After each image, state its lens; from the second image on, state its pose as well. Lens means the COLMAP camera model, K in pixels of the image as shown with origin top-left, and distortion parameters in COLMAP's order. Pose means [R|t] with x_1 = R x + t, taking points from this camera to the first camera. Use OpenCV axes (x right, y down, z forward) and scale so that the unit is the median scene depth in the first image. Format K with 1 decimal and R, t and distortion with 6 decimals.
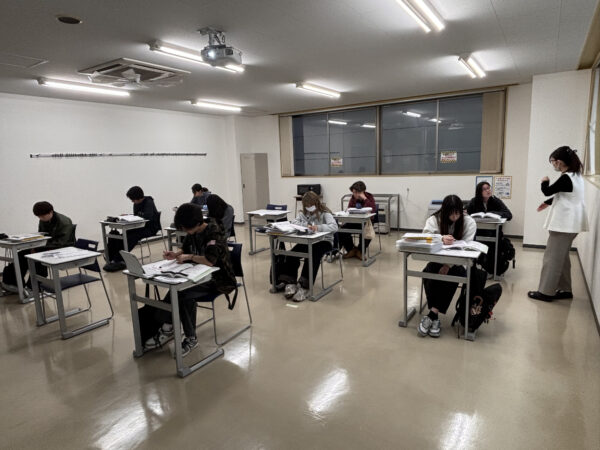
lens RADIAL K [[371.9, 0, 300.0], [0, 371.9, 225.0], [0, 0, 1]] dist [0.018996, -0.001198]
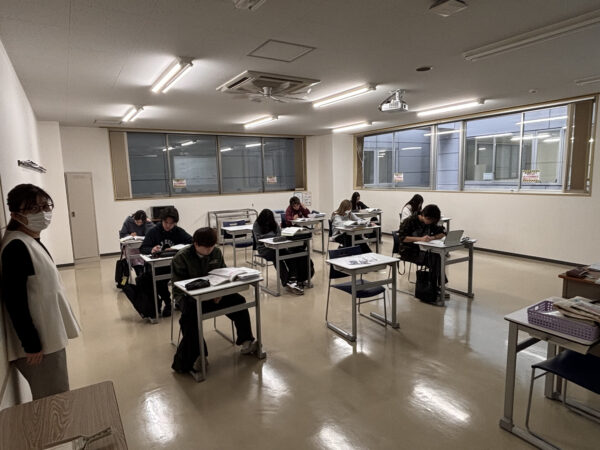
lens RADIAL K [[371.9, 0, 300.0], [0, 371.9, 225.0], [0, 0, 1]] dist [0.018996, -0.001198]
pose [[0.426634, -0.091537, 0.899780, -0.782918], [0.162367, 0.986454, 0.023367, -0.033408], [-0.889731, 0.136126, 0.435717, 0.333192]]
